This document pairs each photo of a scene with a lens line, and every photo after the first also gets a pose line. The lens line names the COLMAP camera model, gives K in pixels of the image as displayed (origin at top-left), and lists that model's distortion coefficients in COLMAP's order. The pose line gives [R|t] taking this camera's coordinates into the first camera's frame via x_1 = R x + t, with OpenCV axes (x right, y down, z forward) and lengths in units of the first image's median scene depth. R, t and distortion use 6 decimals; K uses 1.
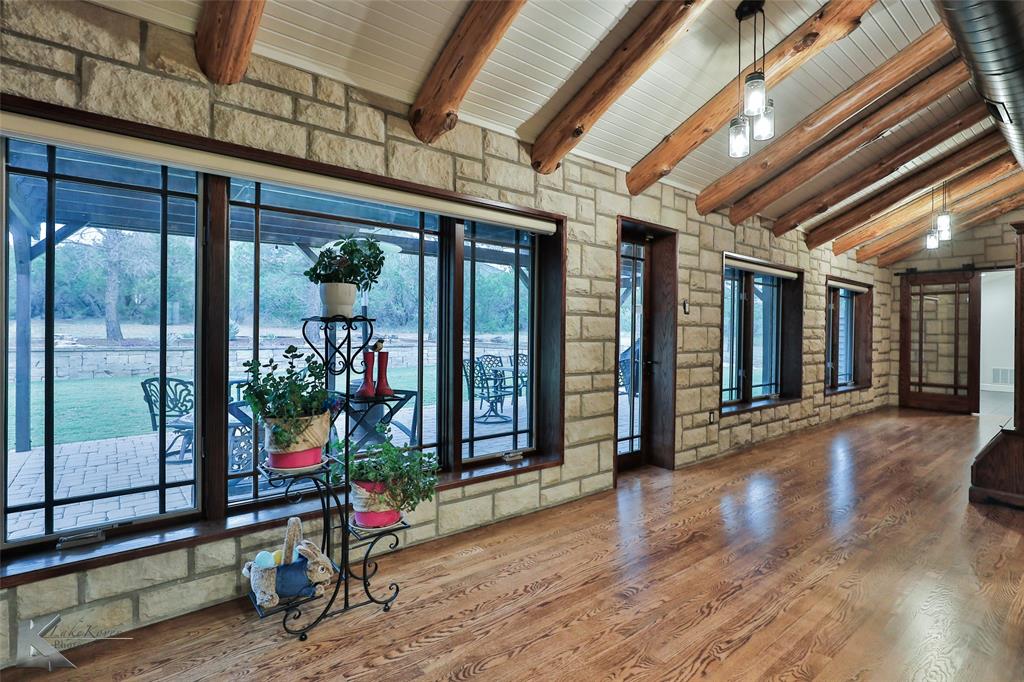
lens RADIAL K [[497.7, 0, 513.4], [0, 497.7, 334.5], [0, 0, 1]] dist [-0.004549, 0.000142]
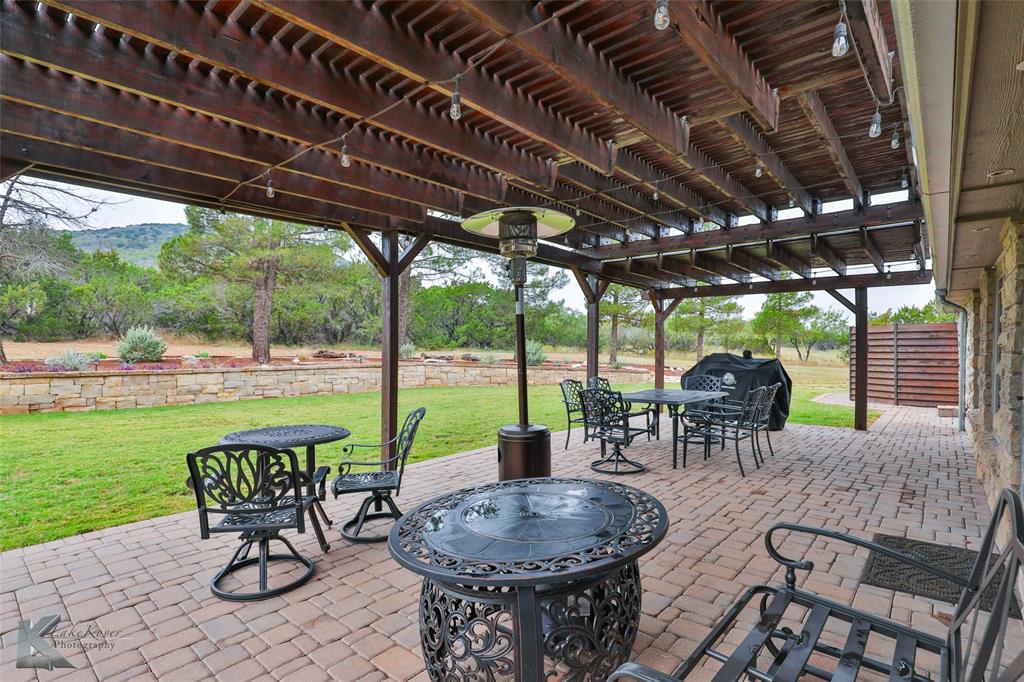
lens RADIAL K [[497.7, 0, 510.4], [0, 497.7, 345.3], [0, 0, 1]] dist [-0.004549, 0.000142]
pose [[0.985954, -0.004780, 0.166951, -0.304342], [0.006385, 0.999938, -0.009080, -0.007724], [-0.166898, 0.010018, 0.985923, 0.255430]]
